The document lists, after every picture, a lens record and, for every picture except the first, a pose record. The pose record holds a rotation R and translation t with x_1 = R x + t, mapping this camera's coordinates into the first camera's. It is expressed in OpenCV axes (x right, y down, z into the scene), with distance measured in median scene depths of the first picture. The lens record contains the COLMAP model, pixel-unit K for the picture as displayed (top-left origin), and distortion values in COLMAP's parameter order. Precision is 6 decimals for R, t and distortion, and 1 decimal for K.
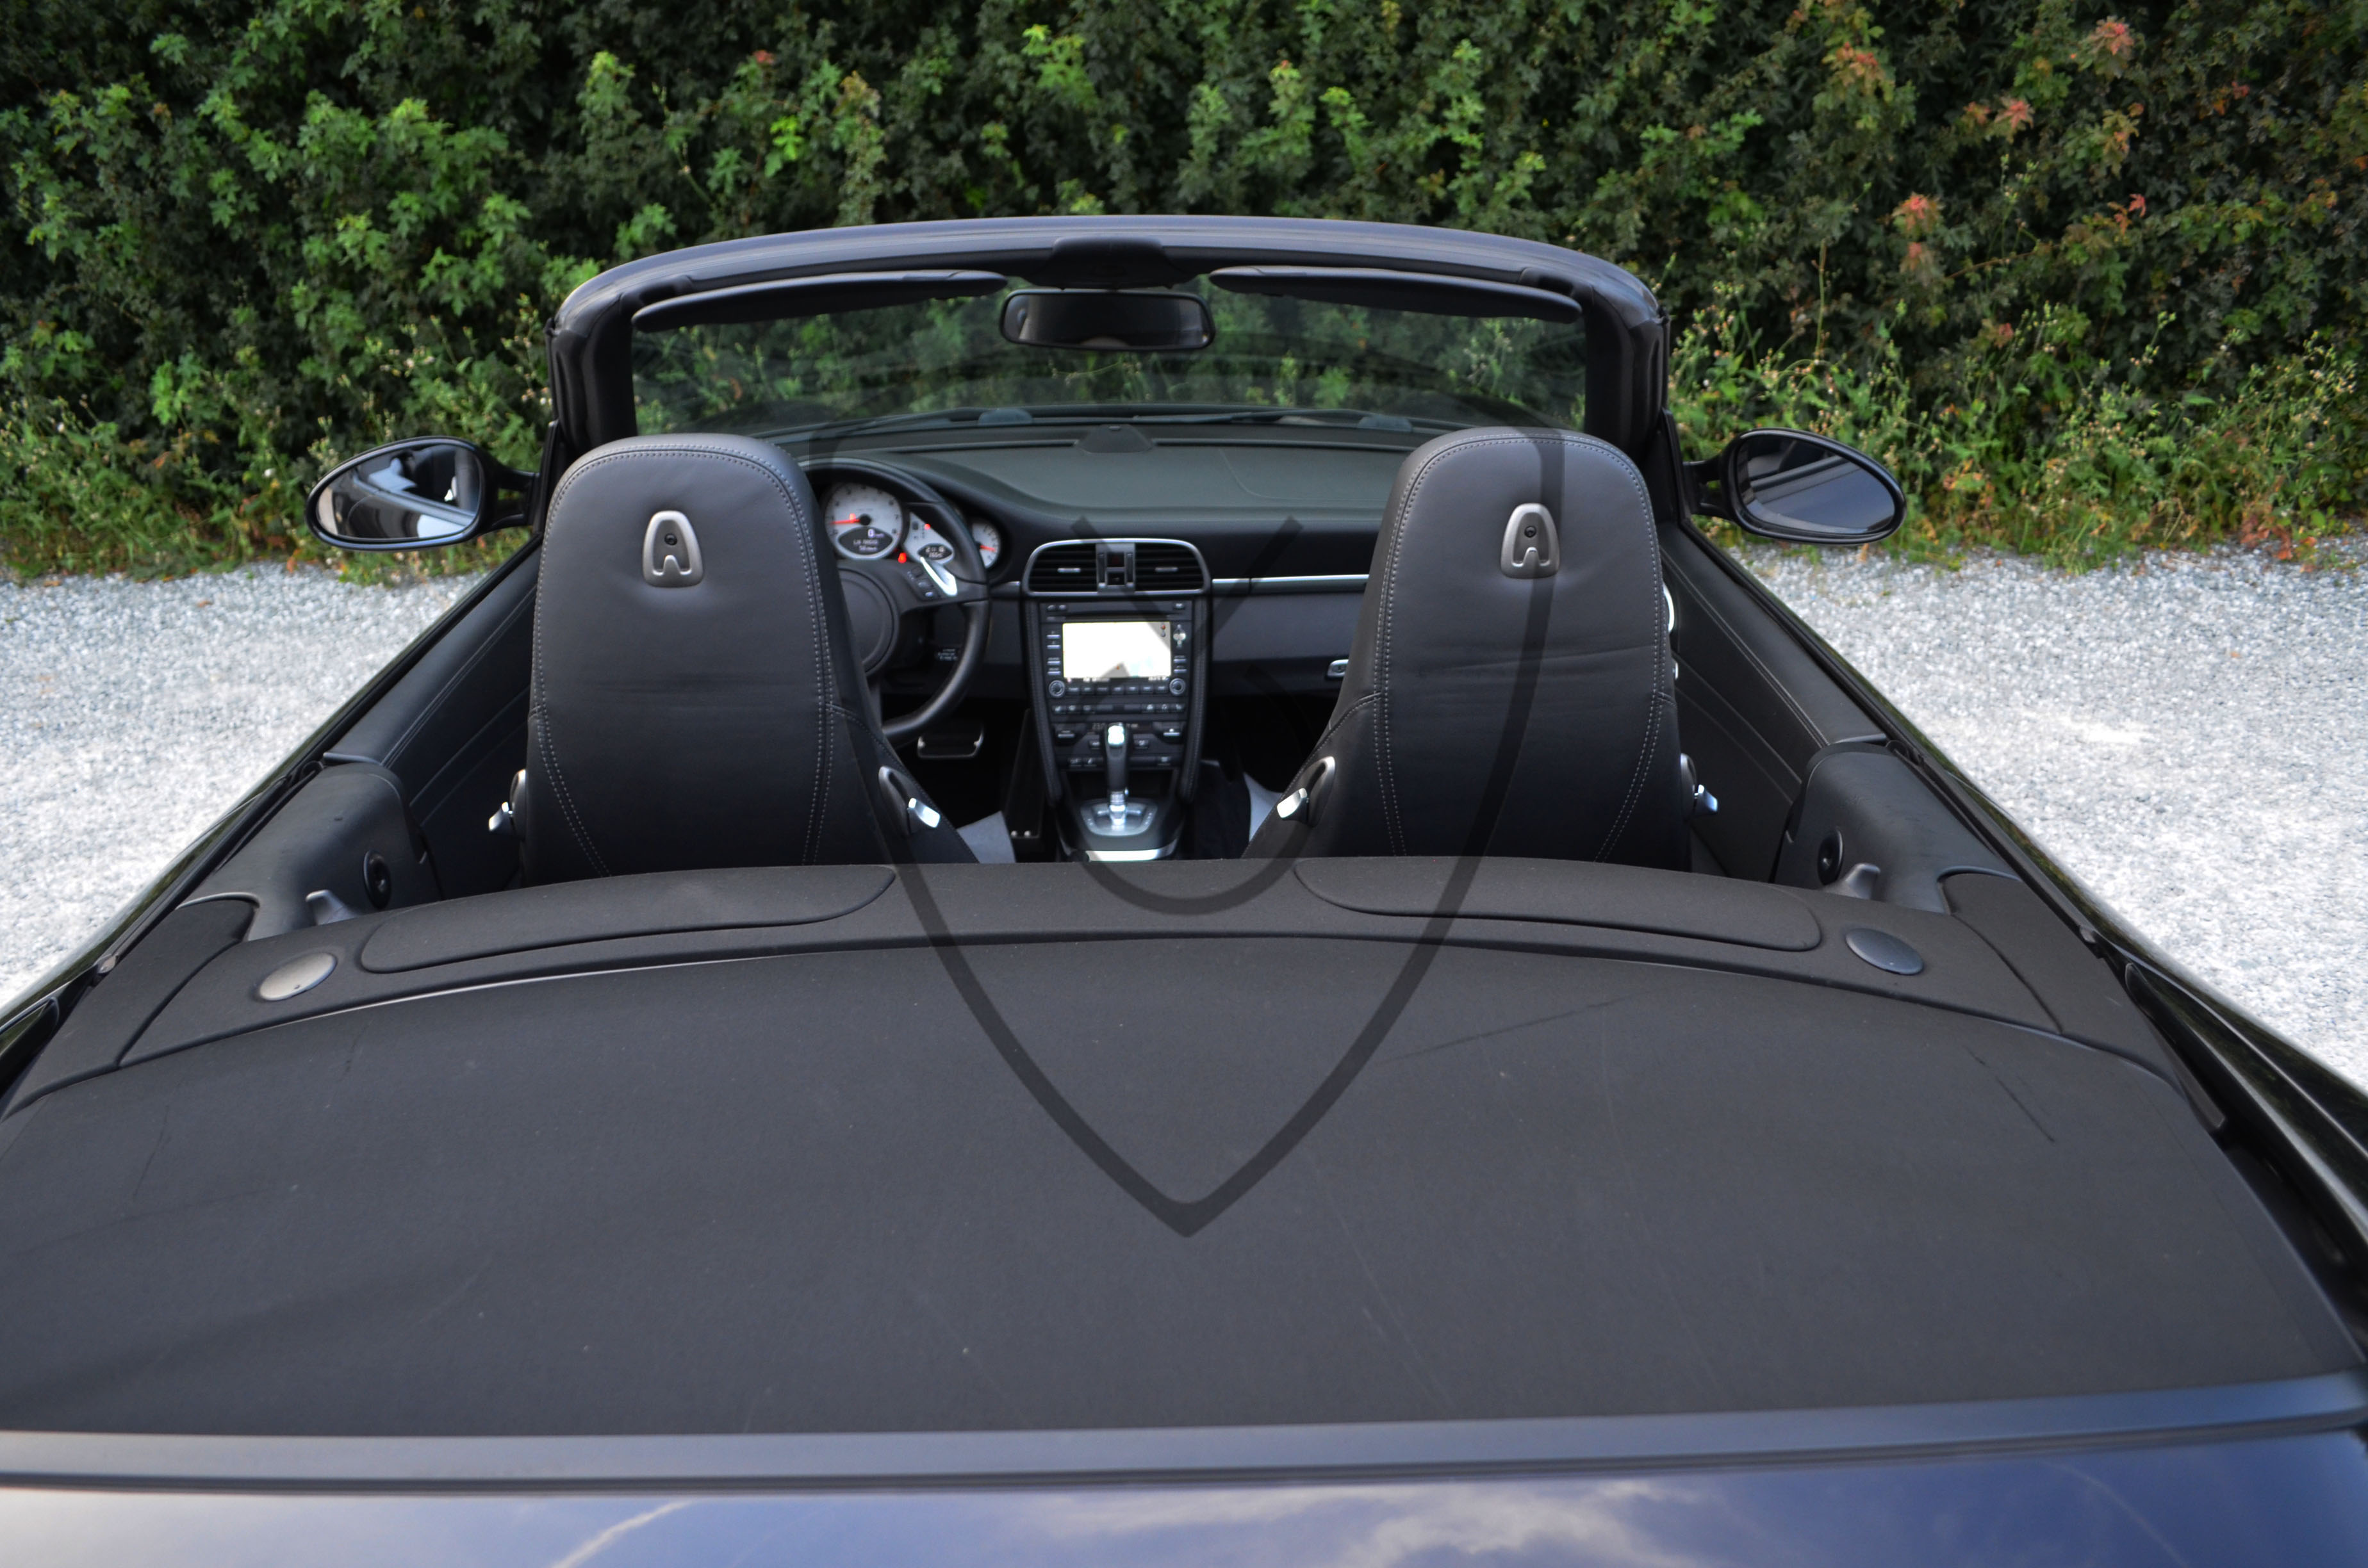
lens RADIAL K [[1868.8, 0, 1177.6], [0, 1868.8, 814.0], [0, 0, 1]] dist [-0.077910, 0.006328]
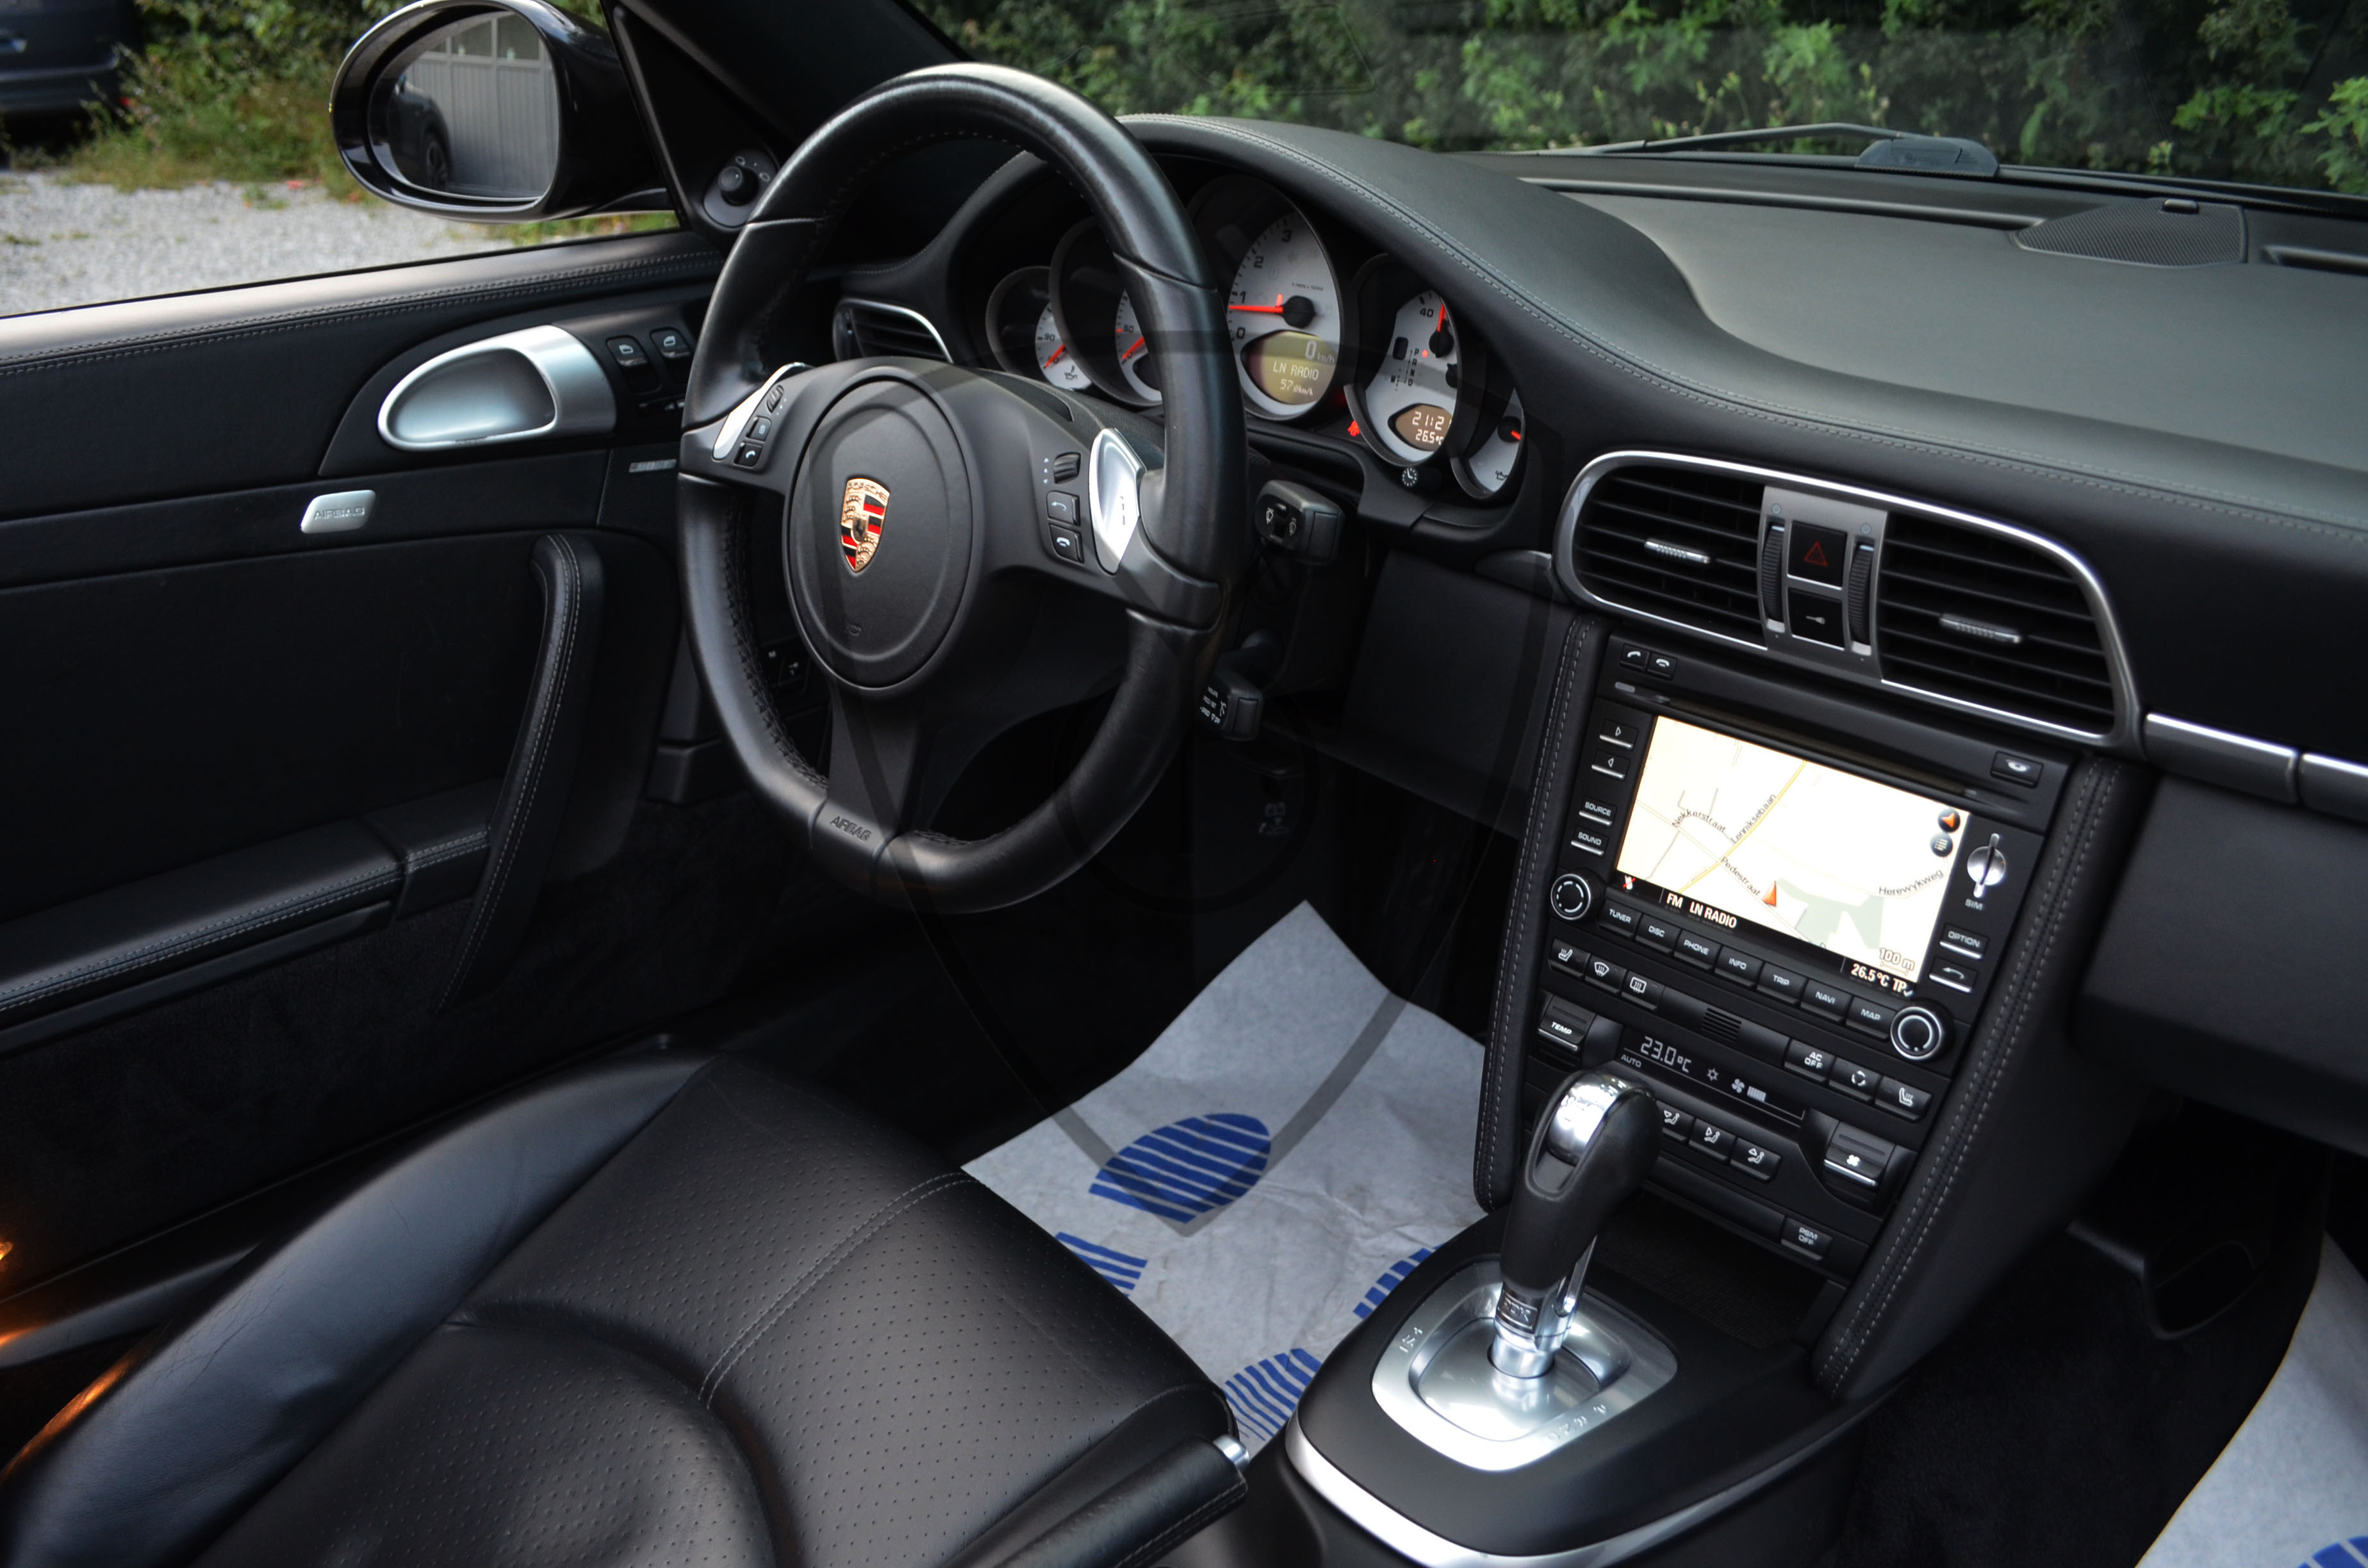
lens RADIAL K [[1840.2, 0, 1186.7], [0, 1840.2, 832.9], [0, 0, 1]] dist [-0.066113, -0.006402]
pose [[0.684343, 0.318971, -0.655692, 0.051769], [-0.288501, 0.944309, 0.158266, -0.058041], [0.669658, 0.080859, 0.738255, 0.379247]]
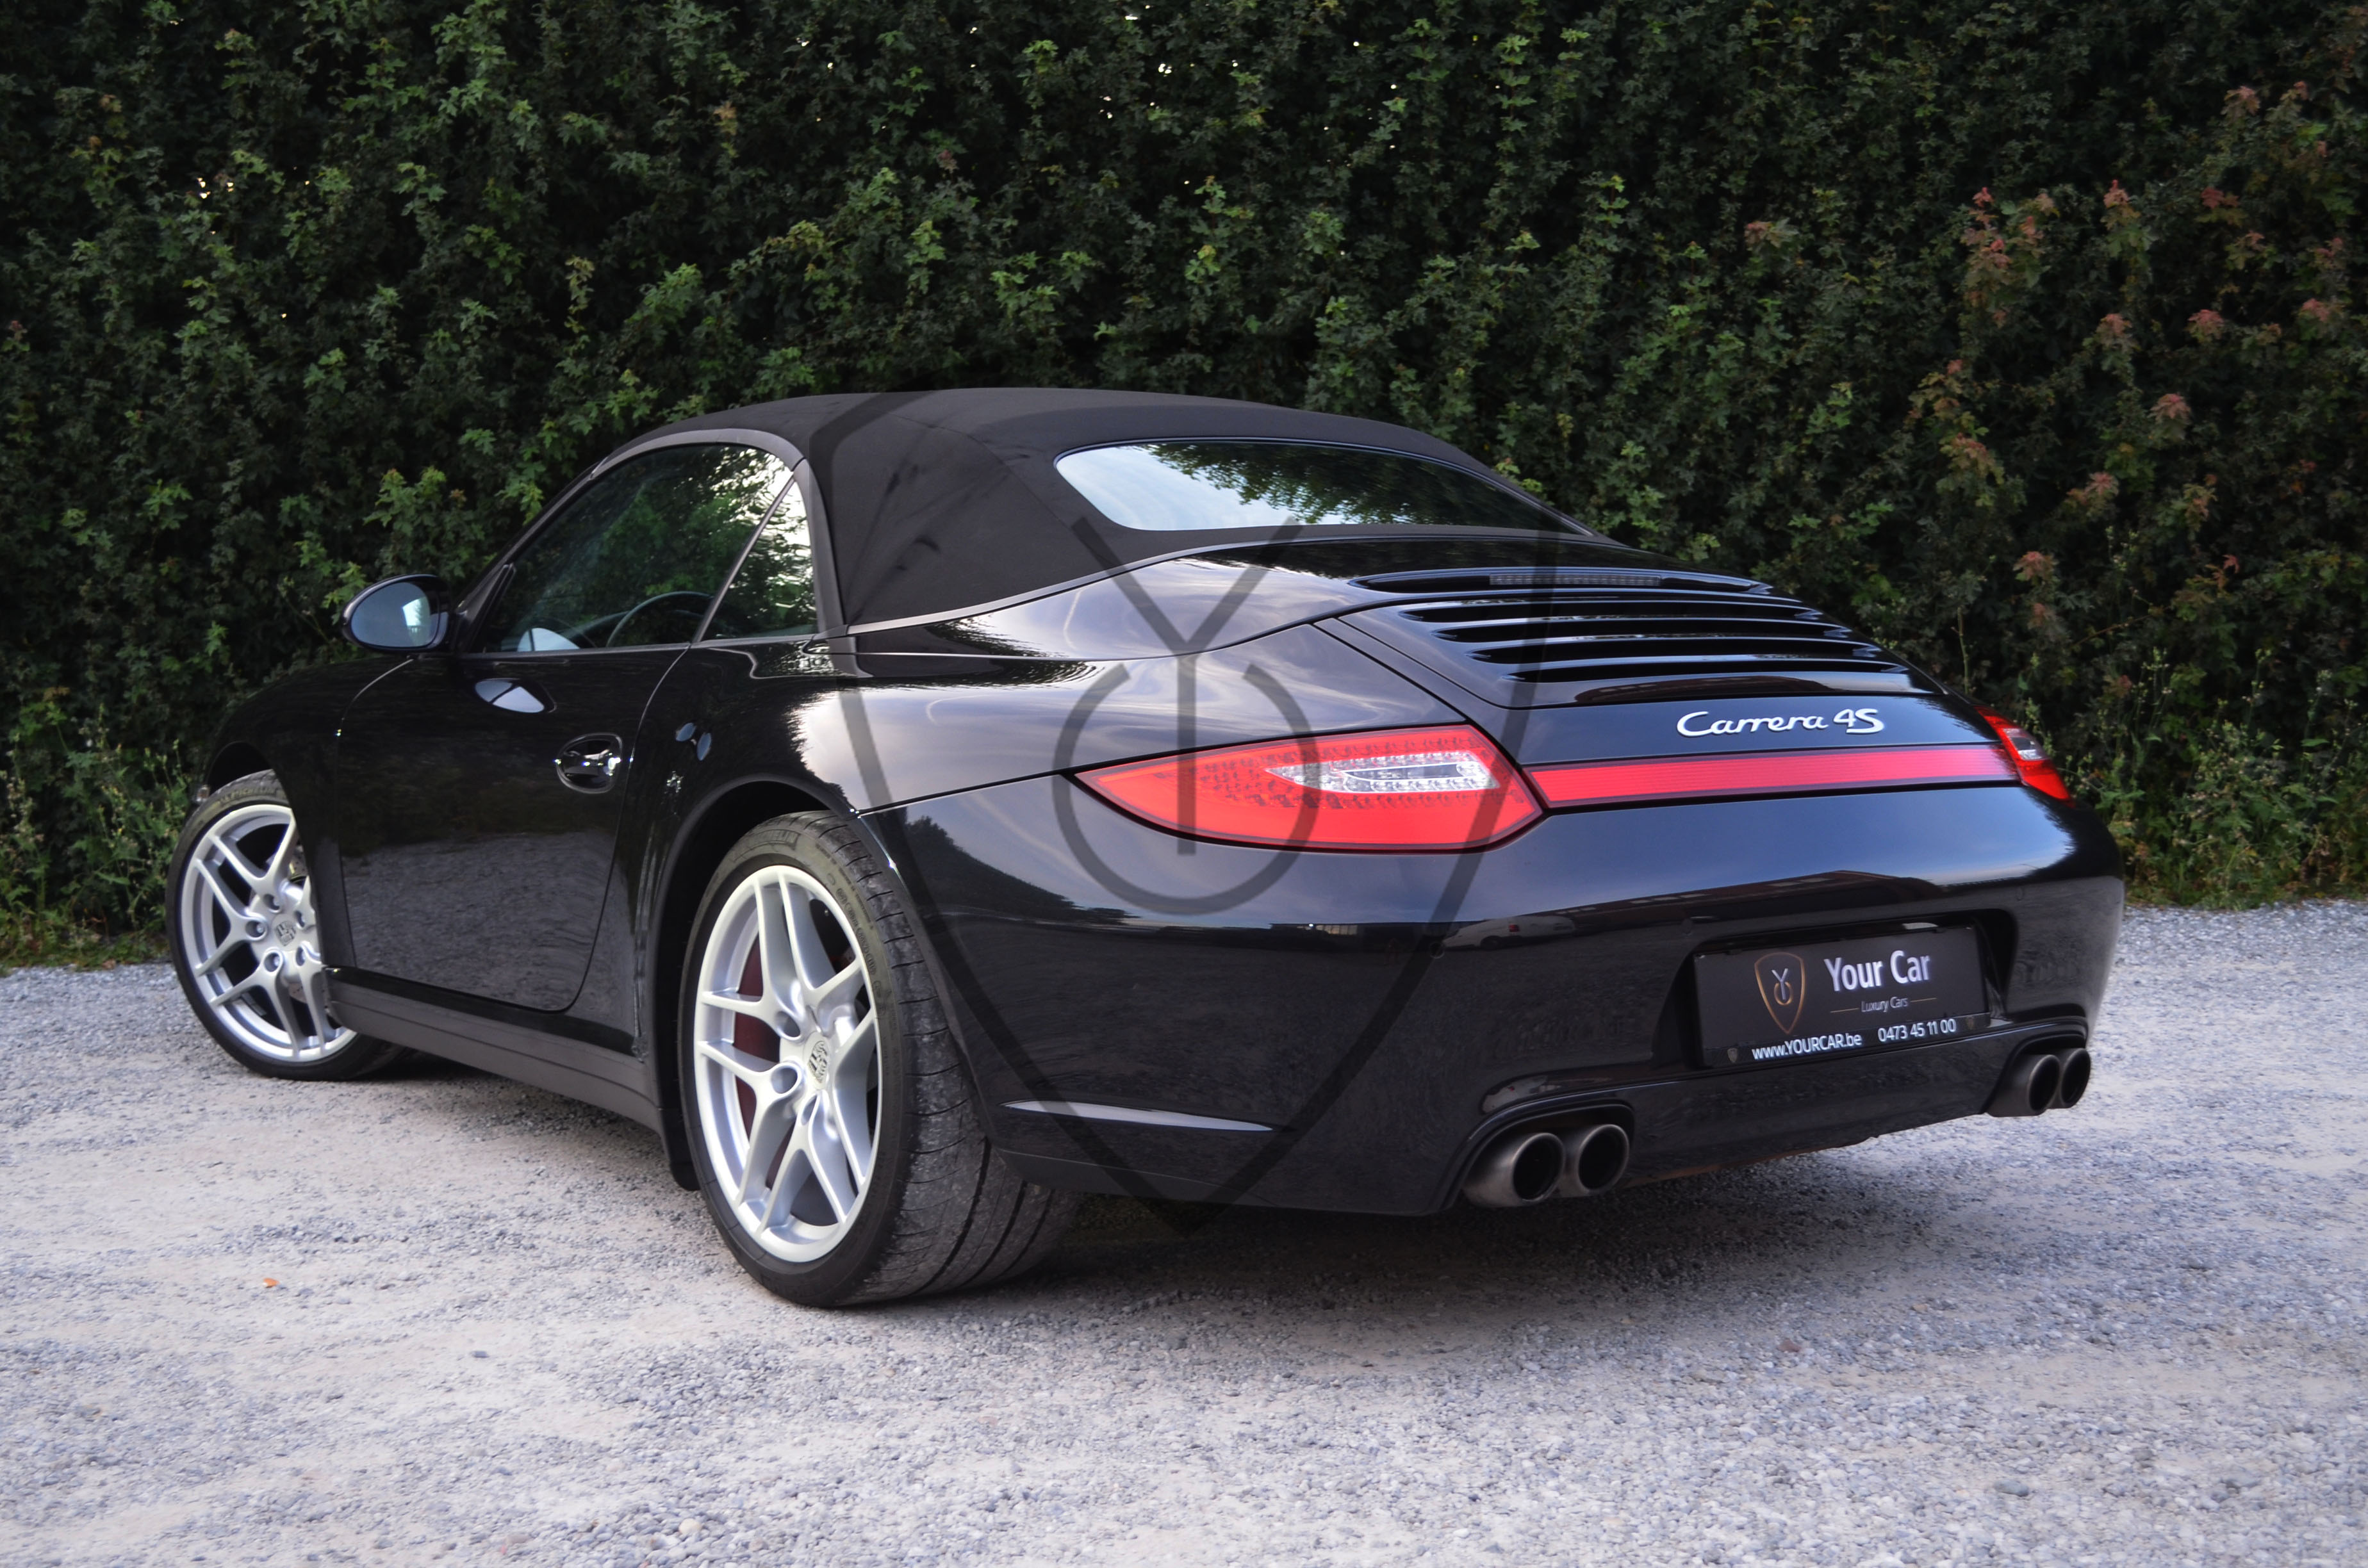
lens RADIAL K [[2944.8, 0, 1184.0], [0, 2944.8, 784.0], [0, 0, 1]] dist [-0.044833, 0.032072]
pose [[0.997358, -0.014545, 0.071165, -0.248674], [0.039161, 0.932833, -0.358174, 0.412697], [-0.061176, 0.360014, 0.930939, -0.597874]]
